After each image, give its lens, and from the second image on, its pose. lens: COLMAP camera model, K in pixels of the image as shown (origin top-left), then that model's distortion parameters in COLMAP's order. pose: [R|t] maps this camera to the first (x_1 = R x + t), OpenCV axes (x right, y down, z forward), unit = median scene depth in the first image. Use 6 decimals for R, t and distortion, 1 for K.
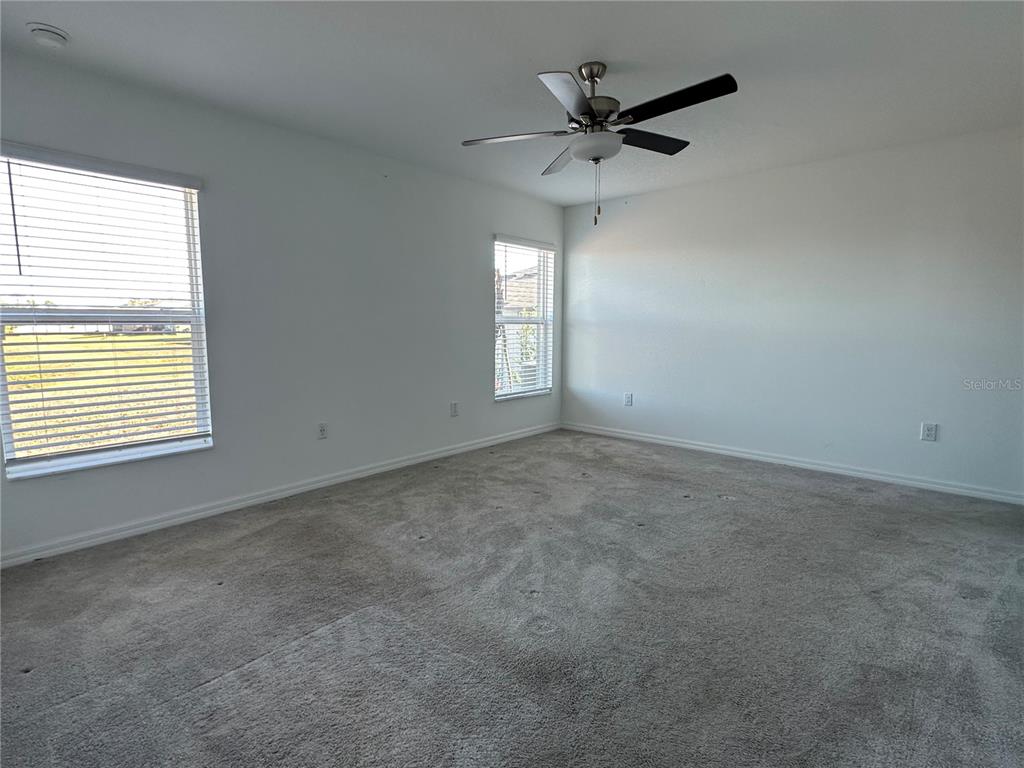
lens RADIAL K [[530.8, 0, 512.0], [0, 530.8, 384.0], [0, 0, 1]] dist [0.029251, -0.000279]
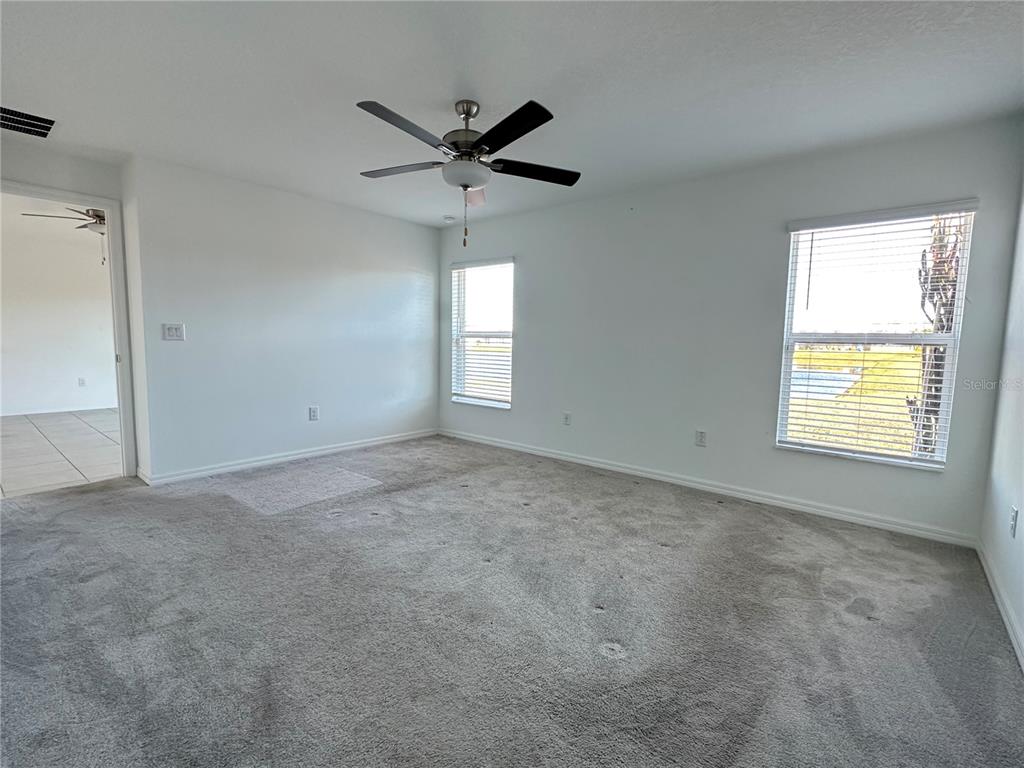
lens RADIAL K [[479.0, 0, 512.0], [0, 479.0, 384.0], [0, 0, 1]] dist [-0.001732, 0.000032]
pose [[0.013949, 0.083324, -0.996425, 0.978591], [-0.139909, 0.986881, 0.080567, -0.089459], [0.990066, 0.138285, 0.025424, 0.958896]]
